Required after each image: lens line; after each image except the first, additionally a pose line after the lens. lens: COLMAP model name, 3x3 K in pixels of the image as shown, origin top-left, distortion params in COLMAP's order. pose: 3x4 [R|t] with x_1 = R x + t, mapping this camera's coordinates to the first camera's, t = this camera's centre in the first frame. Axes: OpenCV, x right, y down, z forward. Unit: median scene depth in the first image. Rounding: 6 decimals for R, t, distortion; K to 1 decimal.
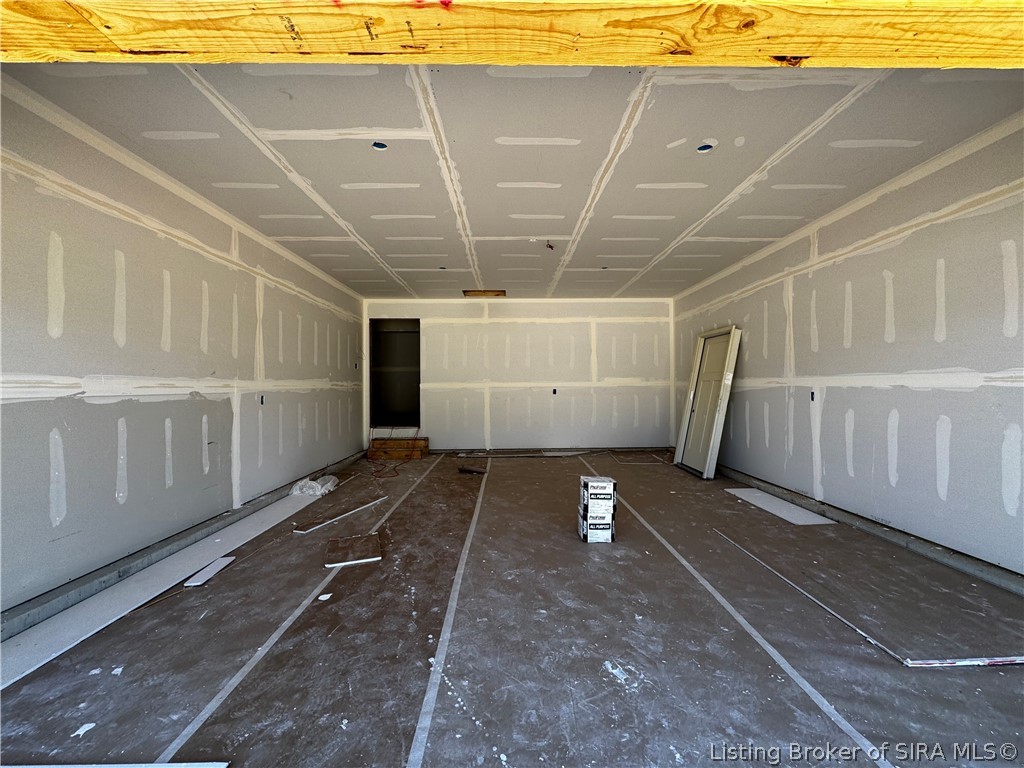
lens RADIAL K [[408.4, 0, 512.7], [0, 408.4, 382.1], [0, 0, 1]] dist [-0.002083, 0.000088]
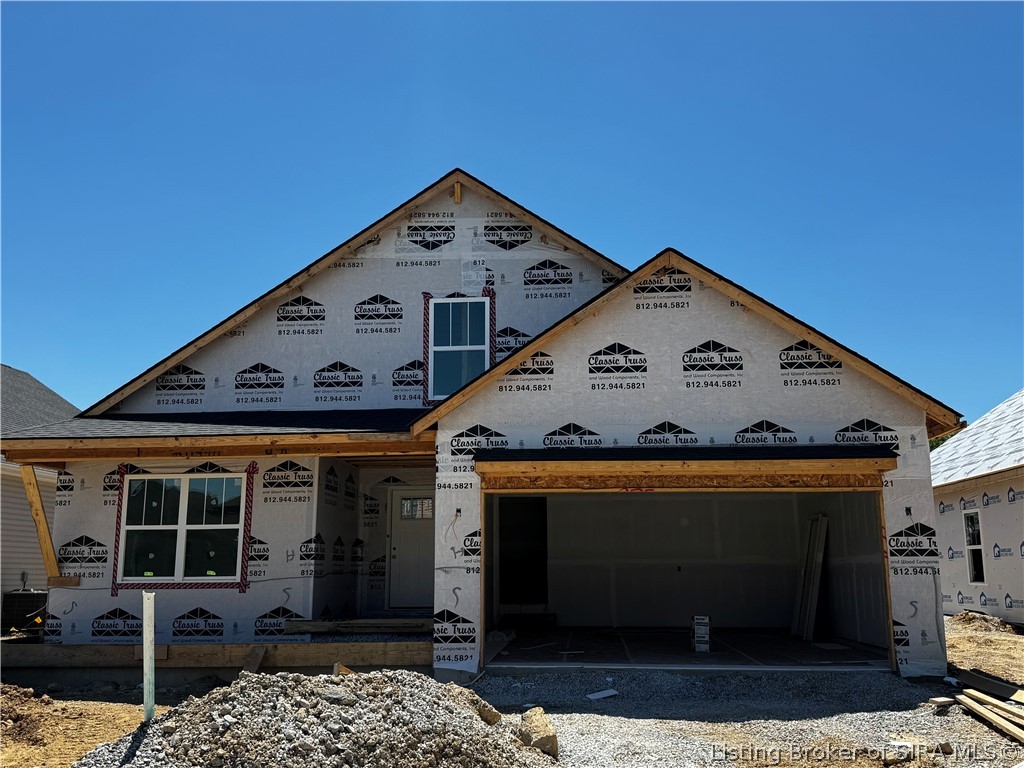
lens RADIAL K [[939.0, 0, 512.0], [0, 939.0, 377.7], [0, 0, 1]] dist [0.082048, 0.000000]
pose [[0.996044, -0.016111, -0.087383, -0.140215], [-0.000650, 0.982078, -0.188474, 0.000768], [0.088854, 0.187785, 0.978183, -2.004691]]
